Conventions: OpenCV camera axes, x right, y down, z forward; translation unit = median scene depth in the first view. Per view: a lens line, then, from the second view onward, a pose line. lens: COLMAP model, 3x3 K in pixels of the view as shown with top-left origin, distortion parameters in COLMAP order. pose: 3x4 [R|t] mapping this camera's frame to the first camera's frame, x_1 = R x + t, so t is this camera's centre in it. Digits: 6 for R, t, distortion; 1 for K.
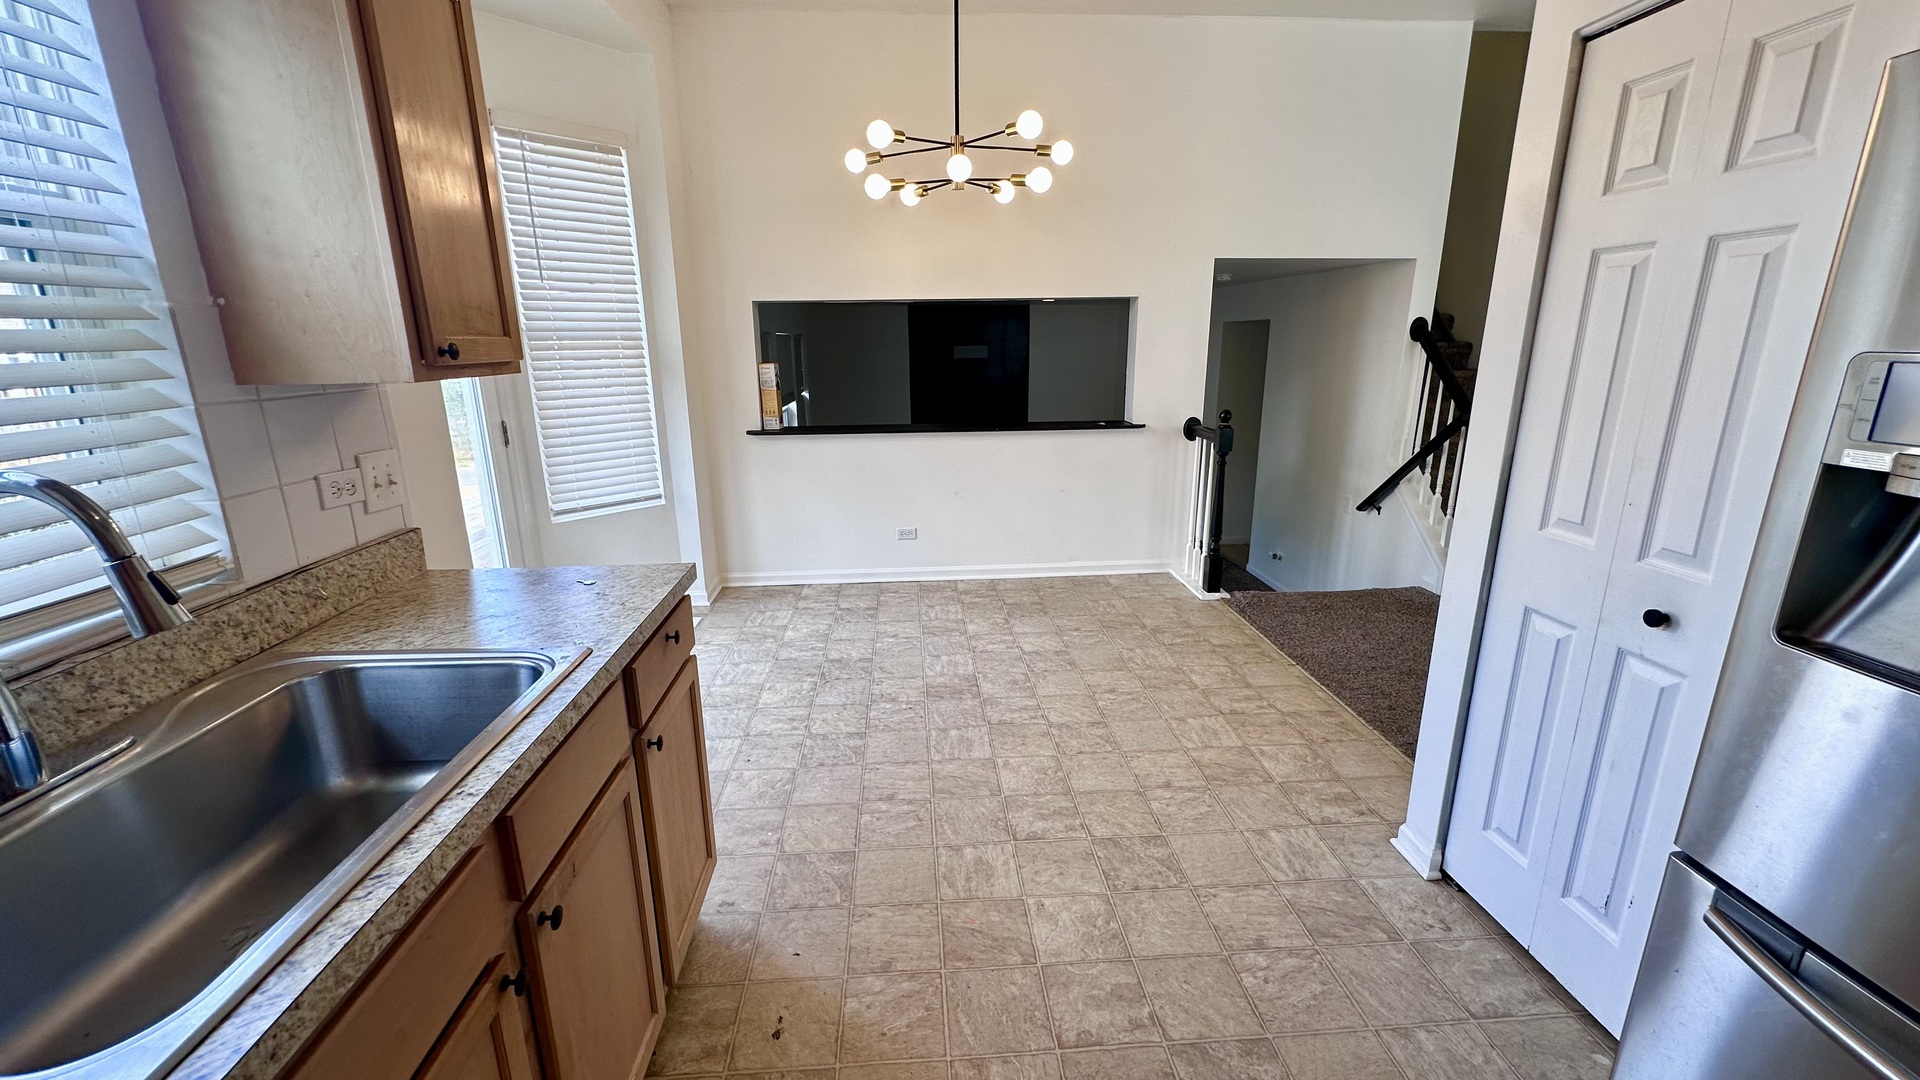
lens RADIAL K [[767.0, 0, 961.2], [0, 767.0, 537.0], [0, 0, 1]] dist [0.000053, 0.000771]
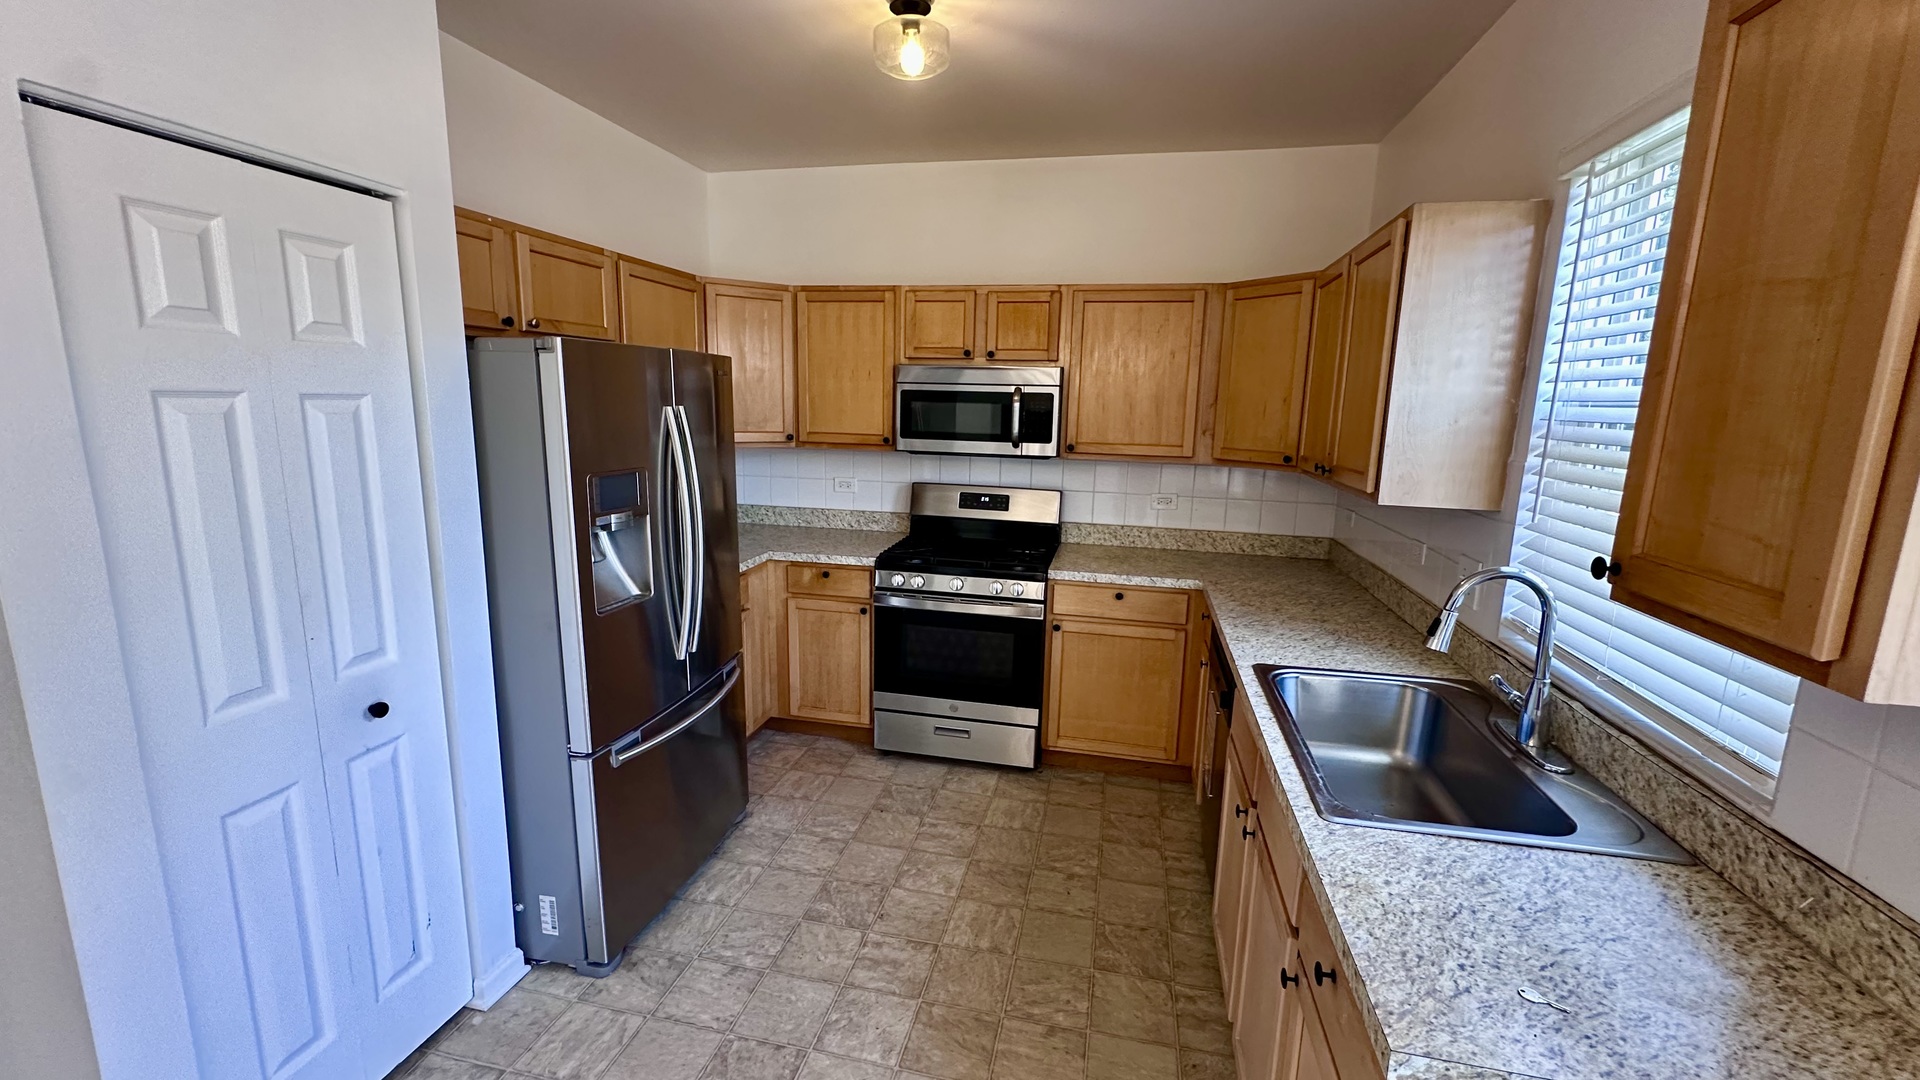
lens RADIAL K [[767.0, 0, 961.2], [0, 767.0, 537.0], [0, 0, 1]] dist [0.000053, 0.000771]
pose [[-0.958773, -0.061711, 0.277392, -0.186077], [0.058879, 0.911815, 0.406358, -0.406931], [-0.278006, 0.405938, -0.870590, 1.211358]]
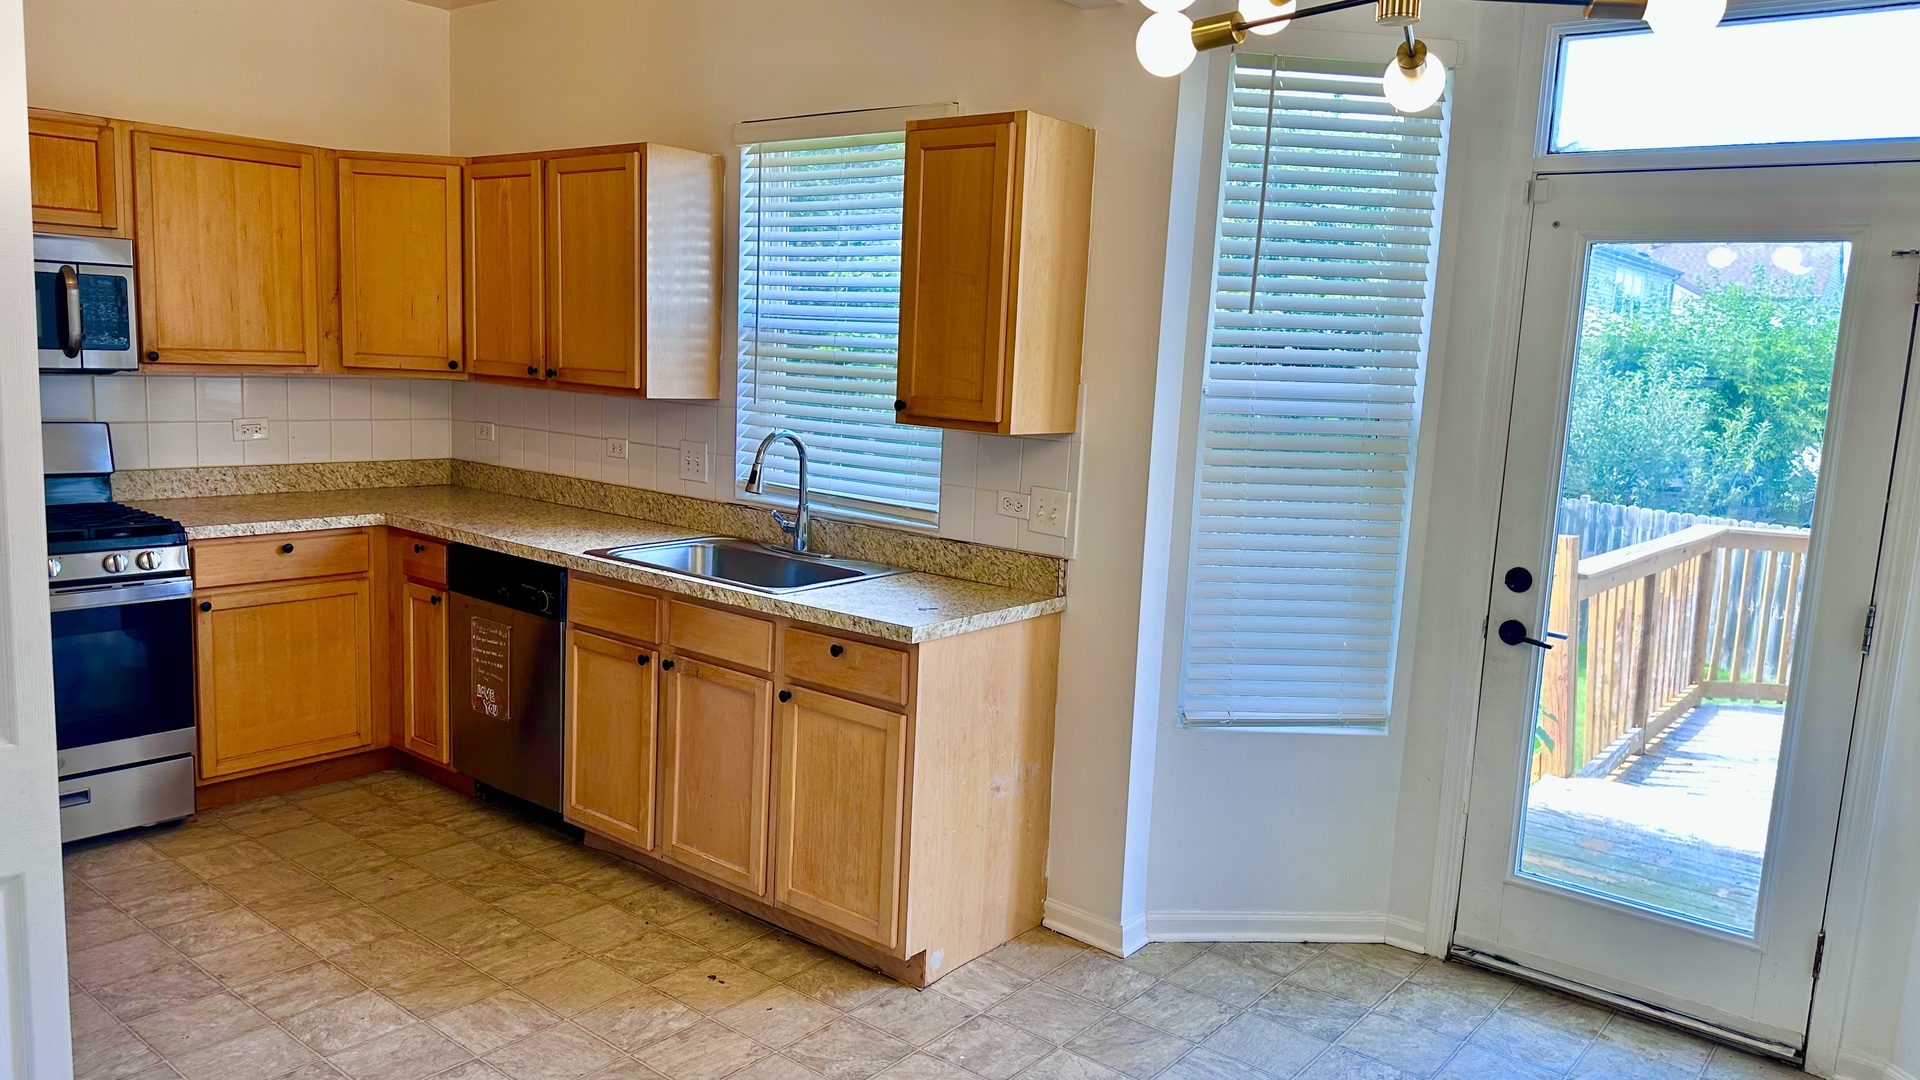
lens RADIAL K [[1352.4, 0, 955.2], [0, 1352.4, 545.1], [0, 0, 1]] dist [0.088519, -0.114955]
pose [[-0.683960, 0.088202, -0.724168, 0.770622], [-0.221480, 0.920706, 0.321322, -0.567623], [0.695087, 0.380160, -0.610191, 1.841922]]
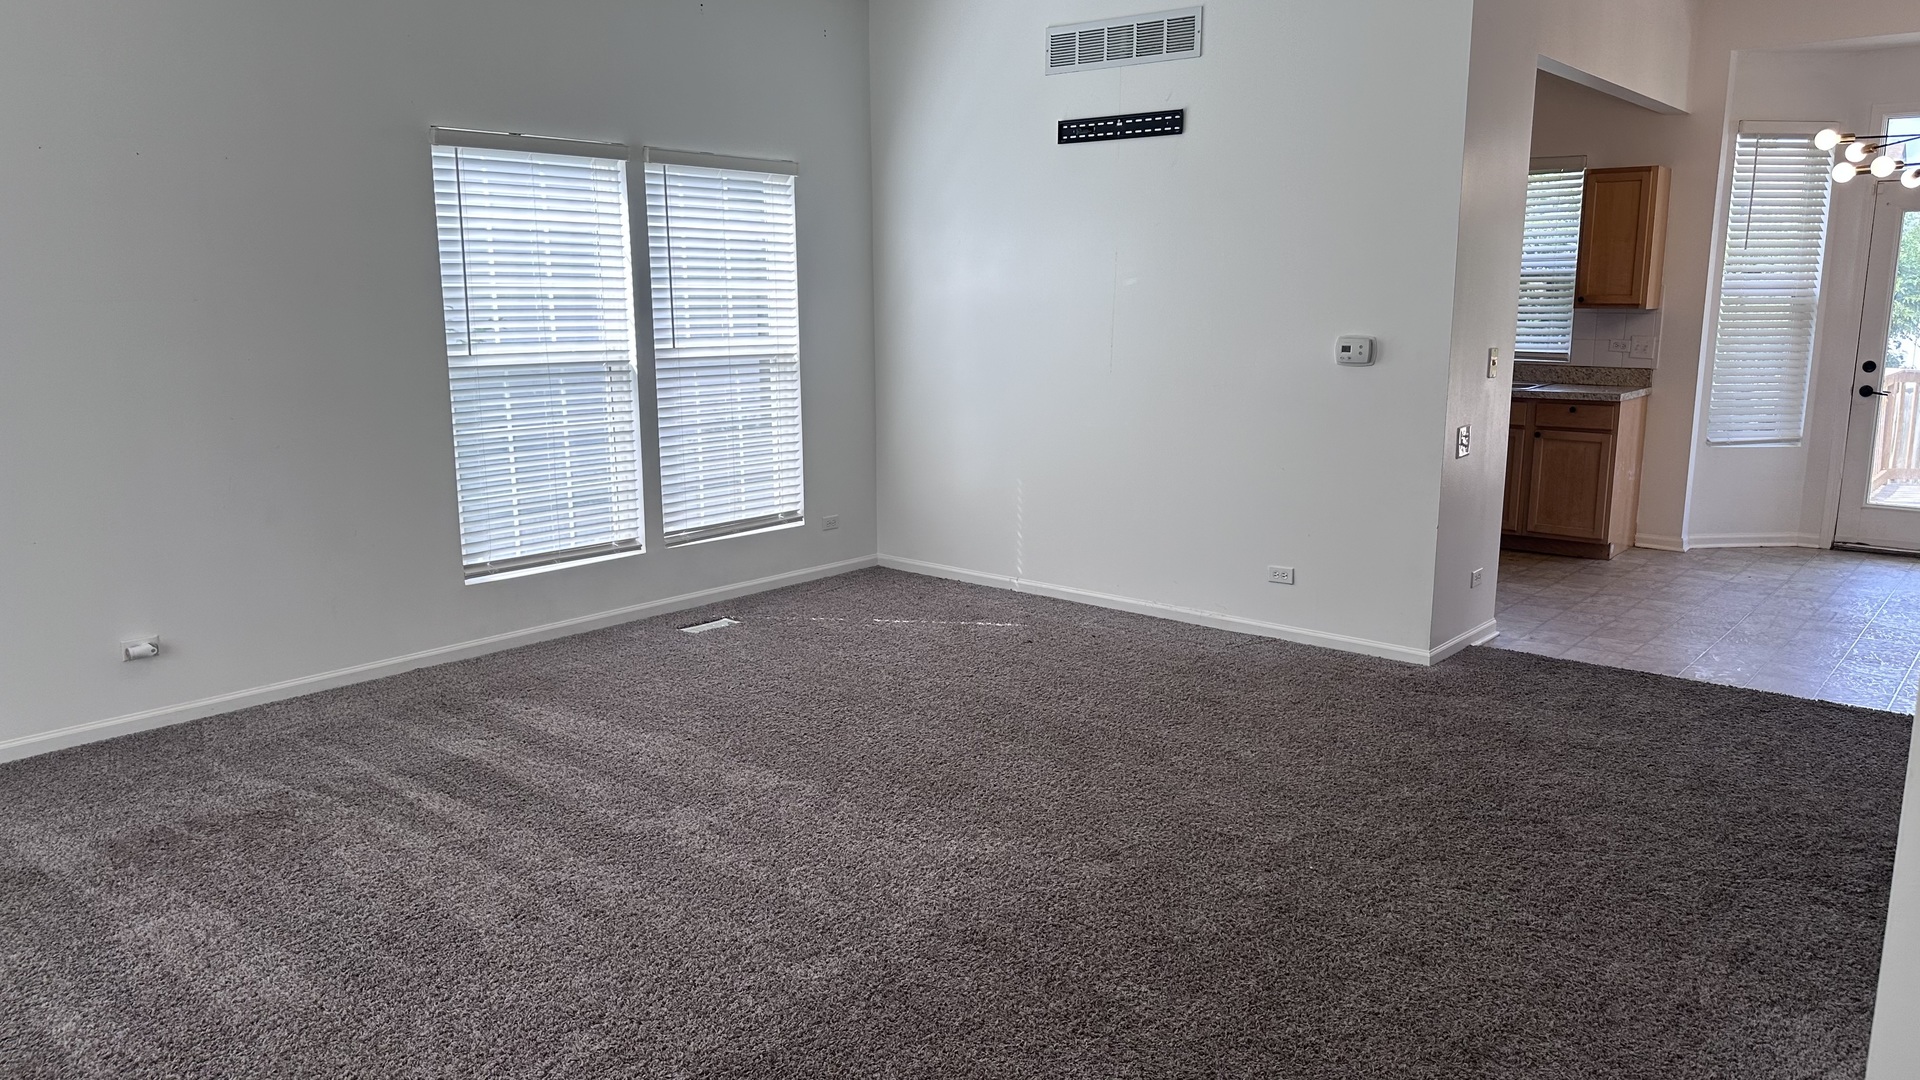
lens RADIAL K [[1352.4, 0, 955.2], [0, 1352.4, 545.1], [0, 0, 1]] dist [0.088519, -0.114955]
pose [[-0.692341, 0.149102, -0.705998, 3.547062], [-0.172746, 0.915717, 0.362797, -0.619770], [0.700588, 0.373137, -0.608231, 2.023933]]
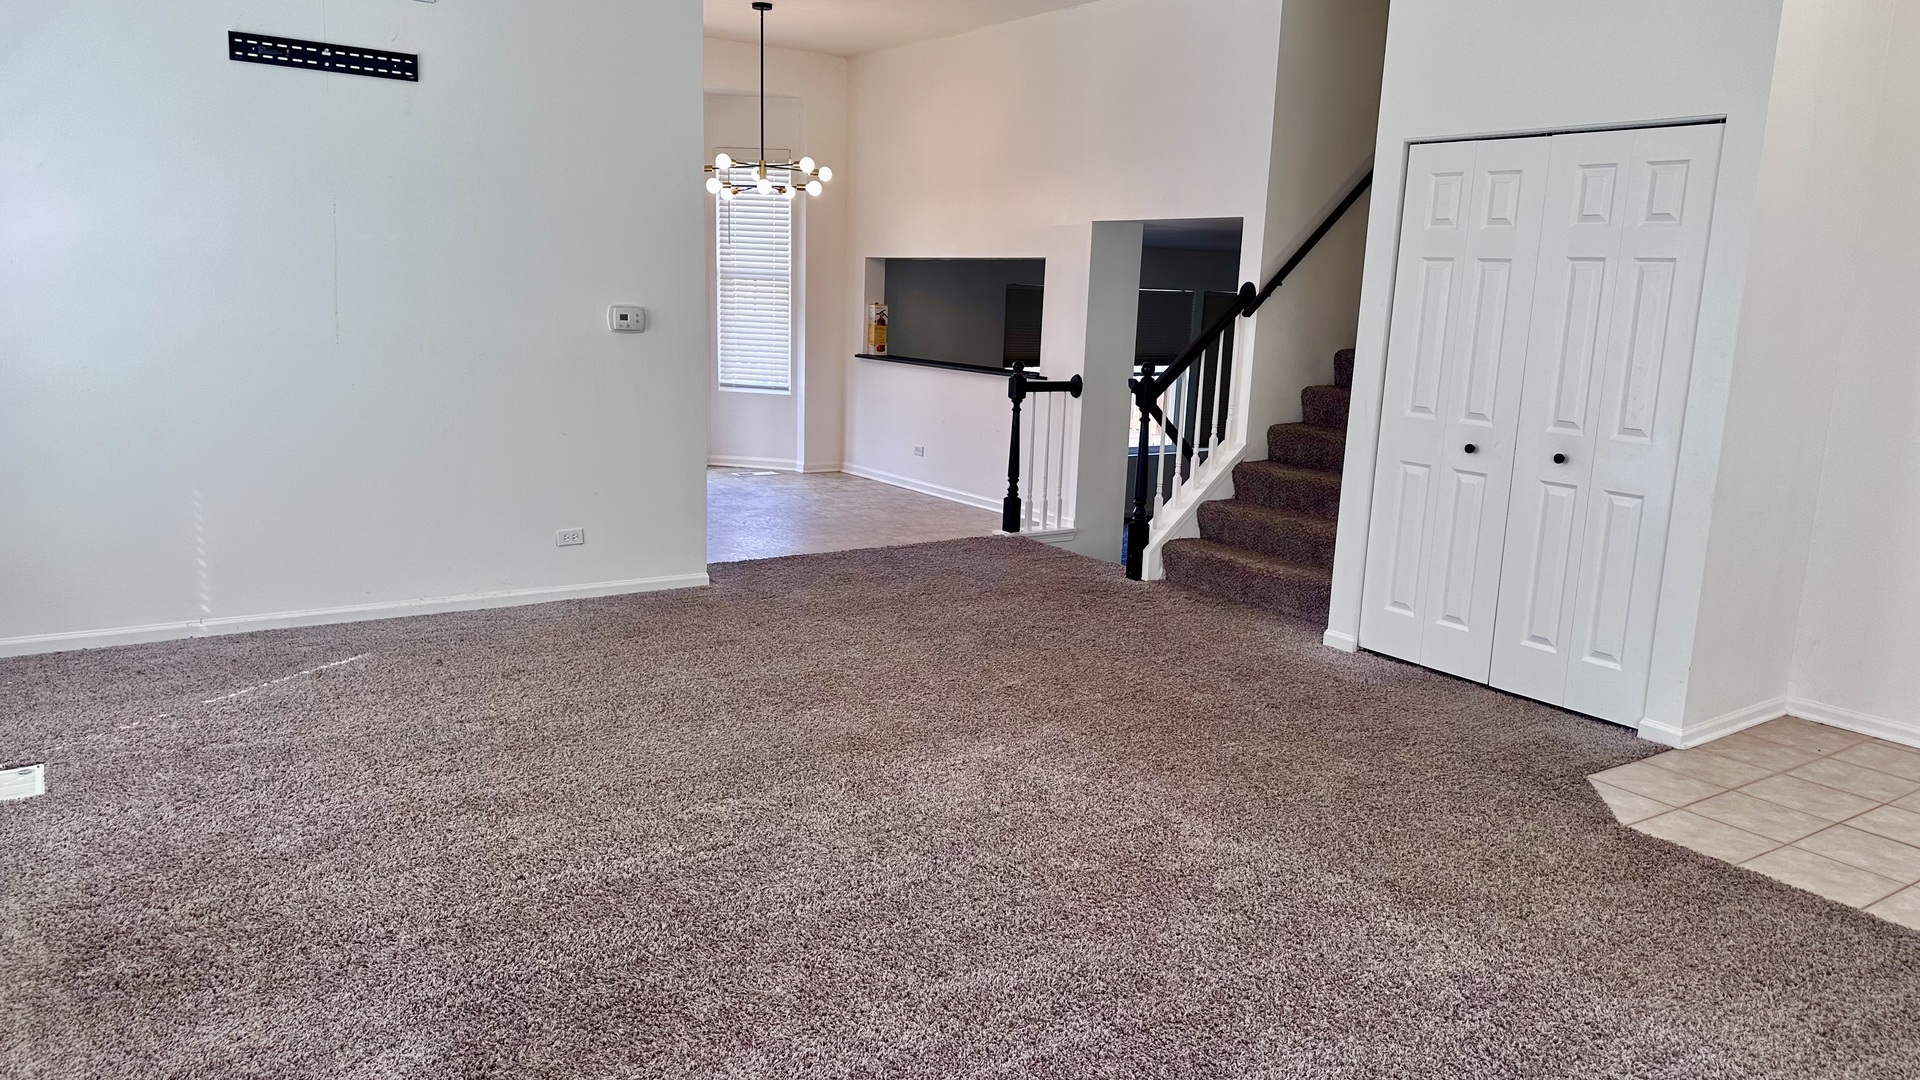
lens RADIAL K [[1352.4, 0, 955.2], [0, 1352.4, 545.1], [0, 0, 1]] dist [0.088519, -0.114955]
pose [[0.508419, 0.193290, -0.839136, 3.977395], [-0.260921, 0.963250, 0.063792, -0.030273], [0.820628, 0.186515, 0.540168, -0.131774]]
